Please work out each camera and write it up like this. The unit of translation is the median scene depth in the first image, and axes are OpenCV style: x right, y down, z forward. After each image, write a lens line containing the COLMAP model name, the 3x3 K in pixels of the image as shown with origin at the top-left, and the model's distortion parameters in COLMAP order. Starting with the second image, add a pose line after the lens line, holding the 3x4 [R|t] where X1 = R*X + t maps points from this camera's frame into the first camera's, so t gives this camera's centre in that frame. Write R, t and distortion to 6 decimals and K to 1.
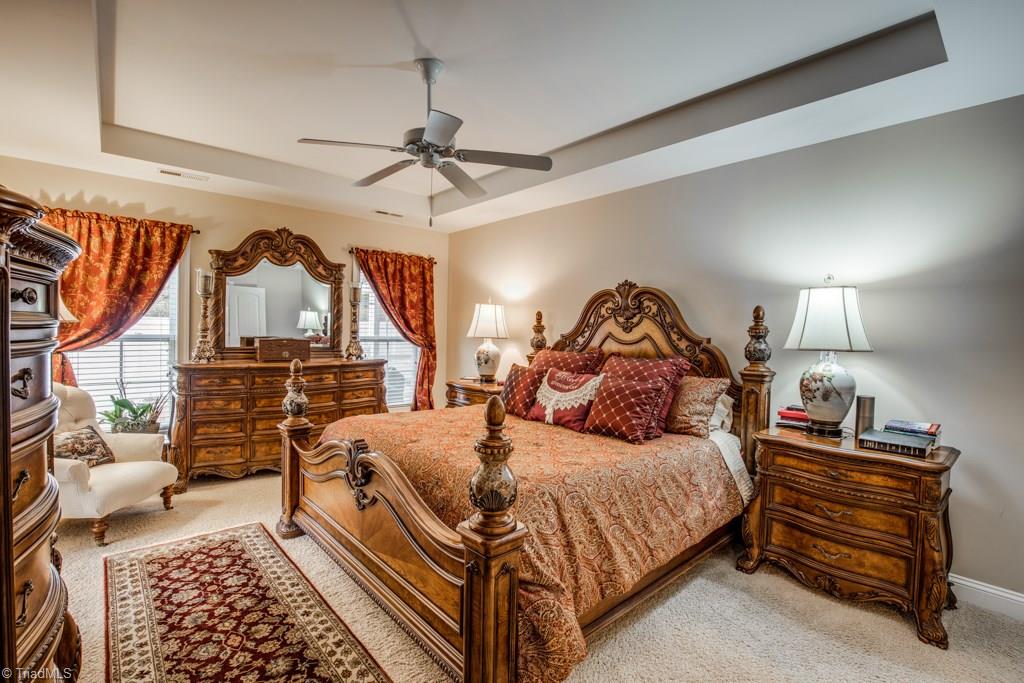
lens RADIAL K [[468.6, 0, 516.2], [0, 468.6, 340.3], [0, 0, 1]] dist [-0.032946, 0.005971]
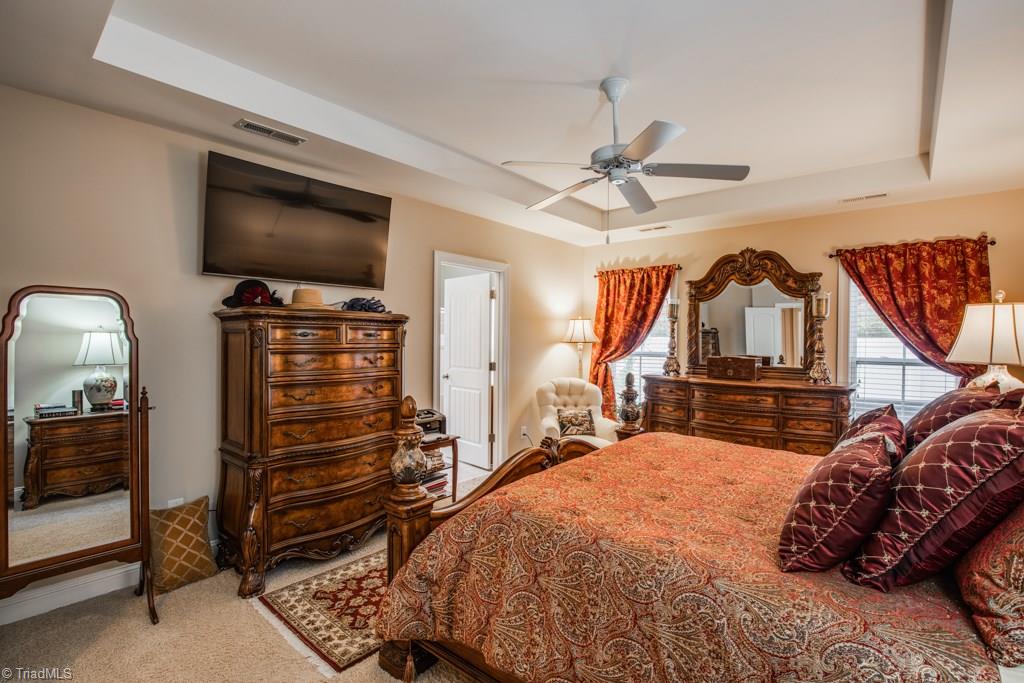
lens RADIAL K [[468.6, 0, 517.3], [0, 468.6, 340.6], [0, 0, 1]] dist [-0.032946, 0.005971]
pose [[0.143839, -0.015967, -0.989472, 0.450321], [-0.027832, 0.999409, -0.020173, -0.006248], [0.989210, 0.030440, 0.143310, 0.385871]]
